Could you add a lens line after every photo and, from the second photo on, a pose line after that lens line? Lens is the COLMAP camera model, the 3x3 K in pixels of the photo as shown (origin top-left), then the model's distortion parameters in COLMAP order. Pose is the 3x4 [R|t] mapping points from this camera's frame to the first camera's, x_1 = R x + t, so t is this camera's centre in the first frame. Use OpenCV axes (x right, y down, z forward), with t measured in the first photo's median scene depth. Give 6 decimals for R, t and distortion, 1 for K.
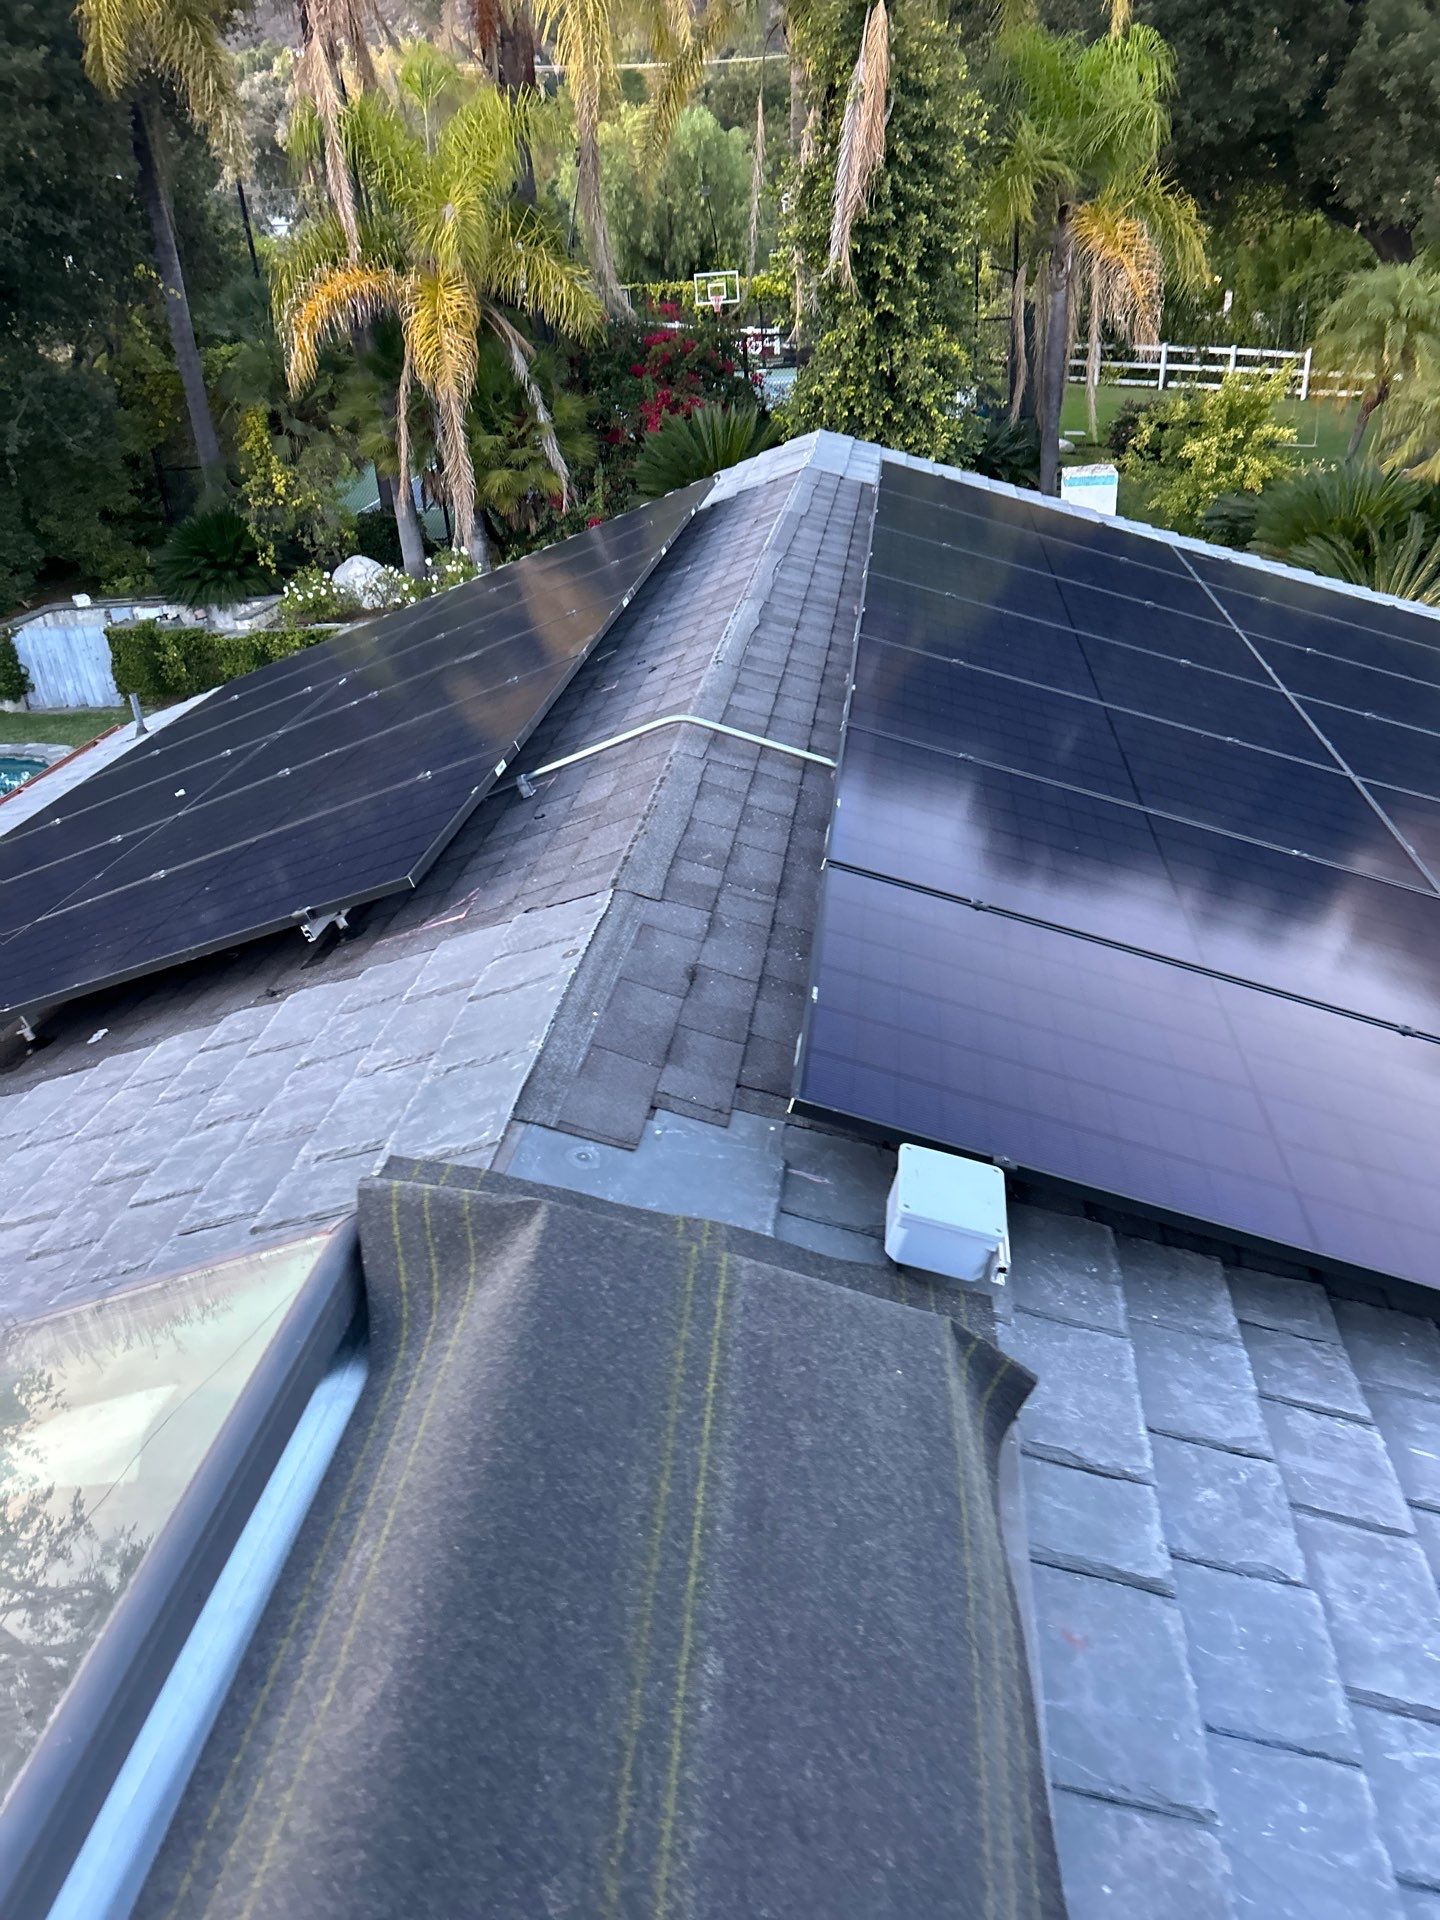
lens RADIAL K [[1432.1, 0, 702.2], [0, 1432.1, 965.3], [0, 0, 1]] dist [0.043264, -0.044822]
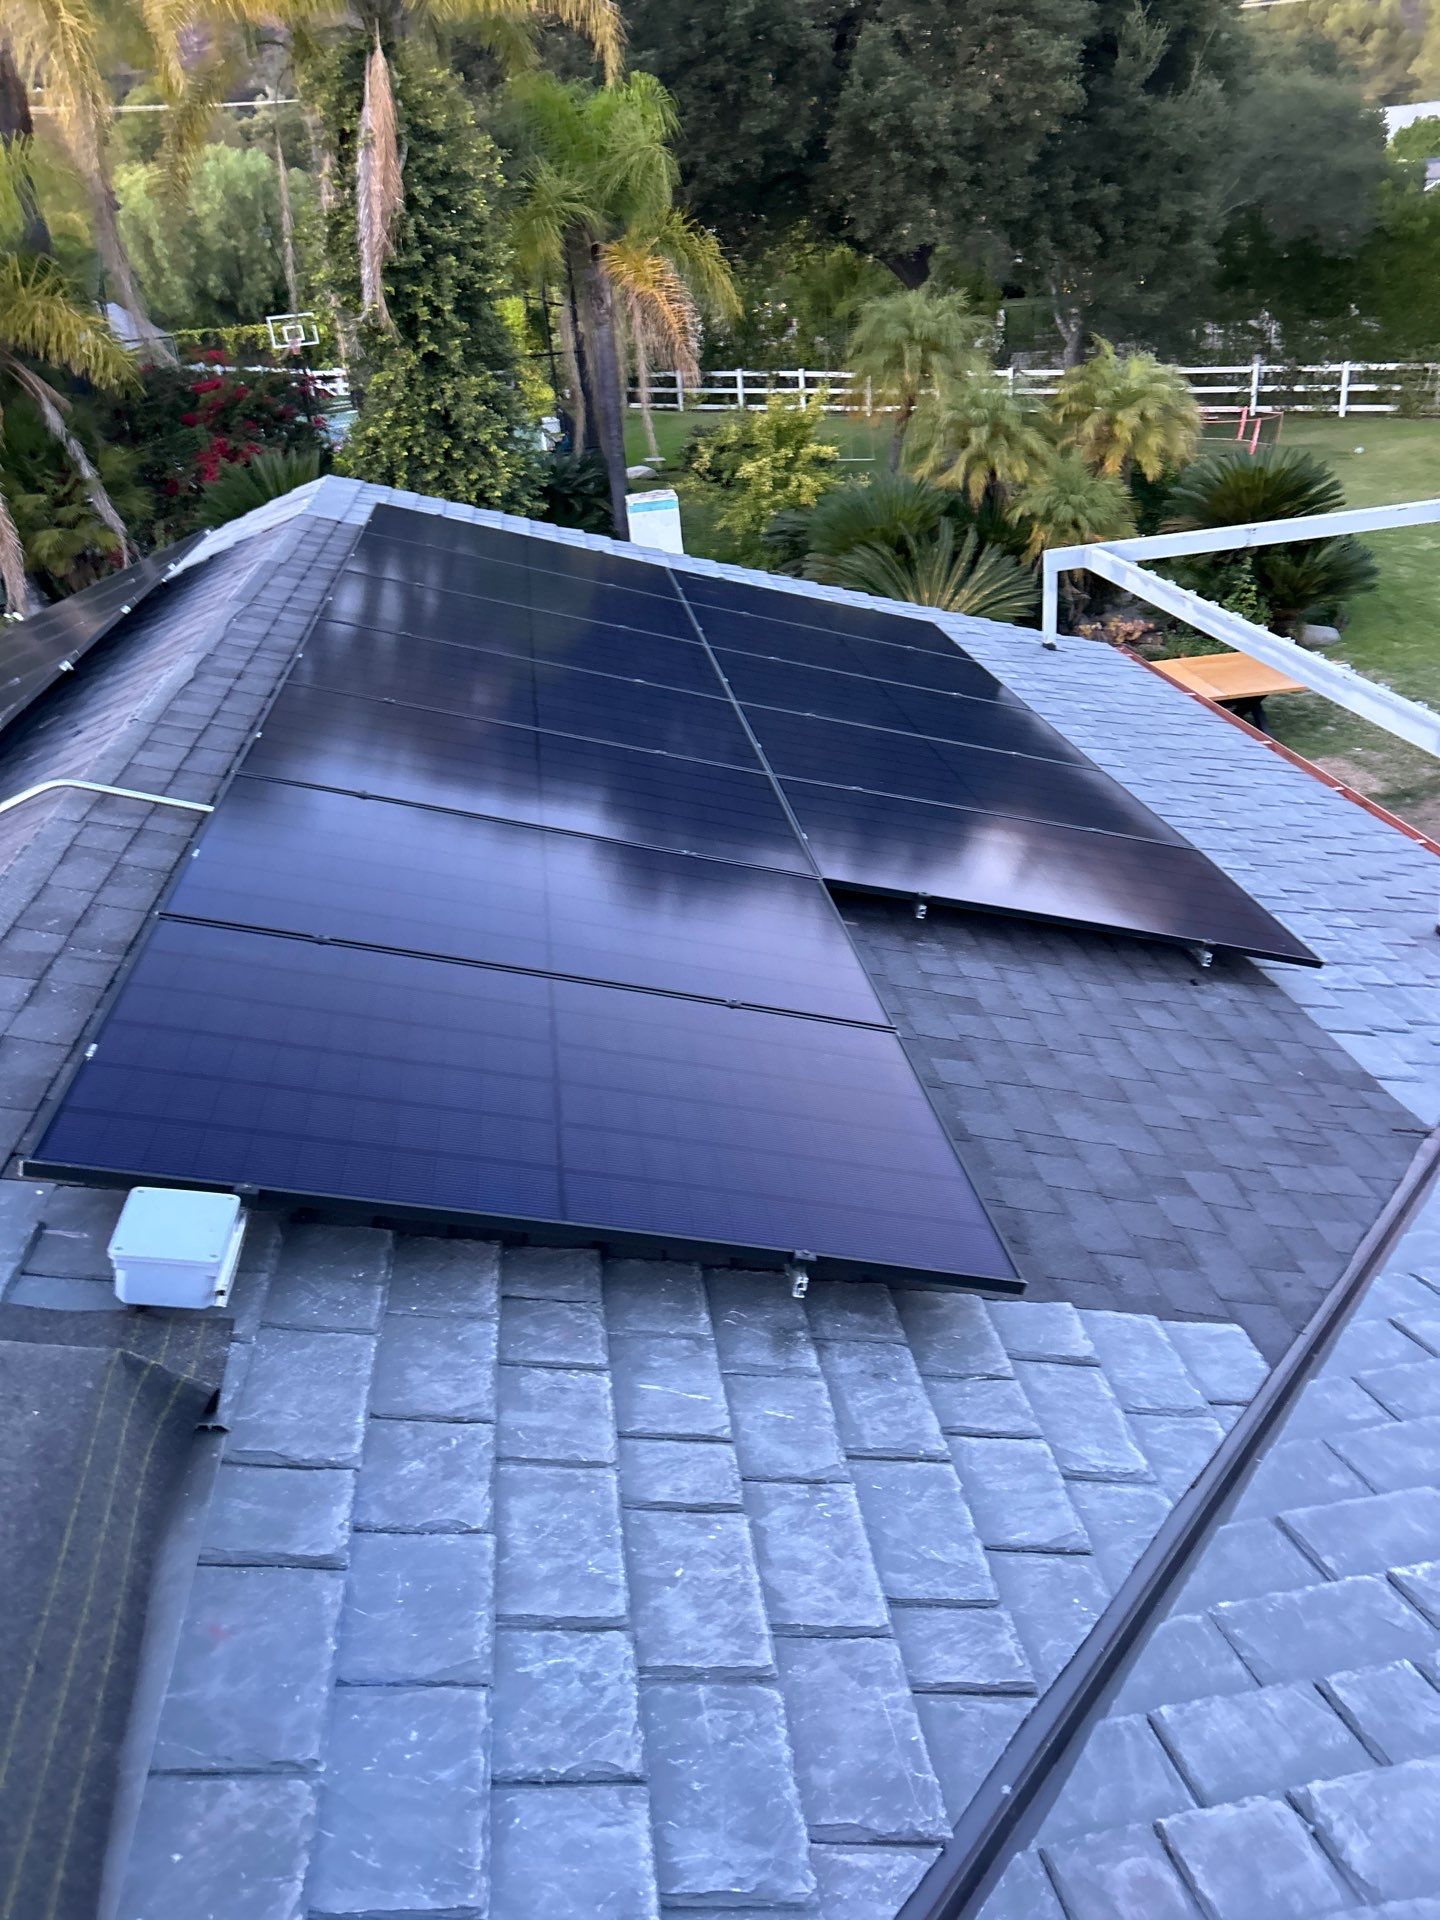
lens RADIAL K [[1441.2, 0, 700.8], [0, 1441.2, 959.0], [0, 0, 1]] dist [0.035887, -0.027607]
pose [[0.969417, -0.127644, 0.209612, 0.042594], [0.132877, 0.991071, -0.011017, 0.003577], [-0.206334, 0.038532, 0.977723, -0.013058]]
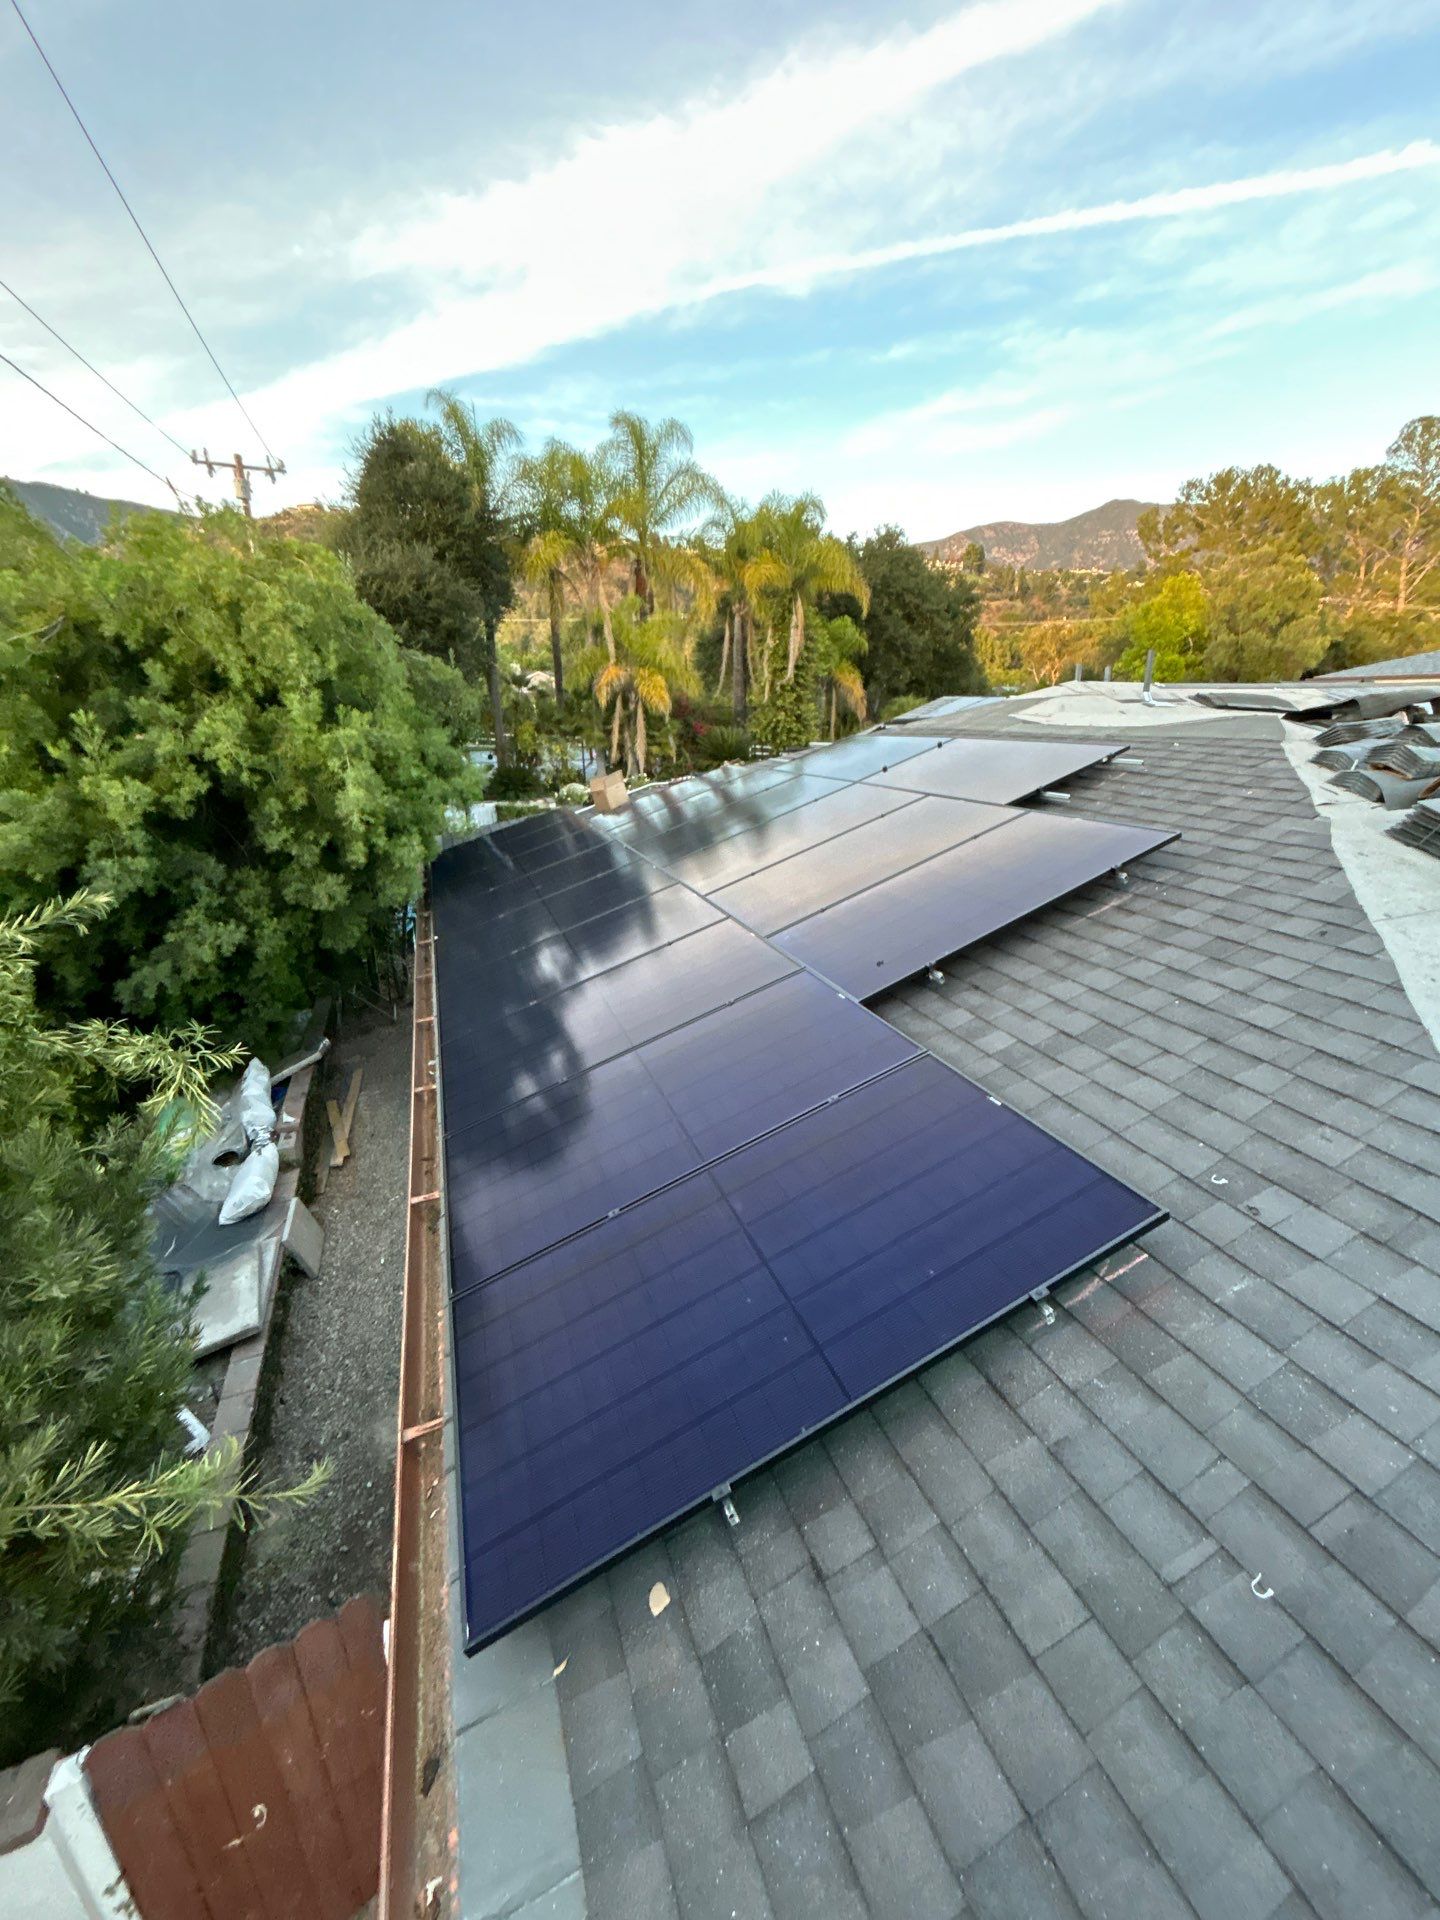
lens RADIAL K [[777.9, 0, 721.7], [0, 777.9, 955.7], [0, 0, 1]] dist [-0.003103, 0.001097]
pose [[0.885791, -0.083864, 0.456443, -0.788728], [0.163062, 0.977069, -0.136923, 0.263274], [-0.434494, 0.195713, 0.879154, -0.226149]]
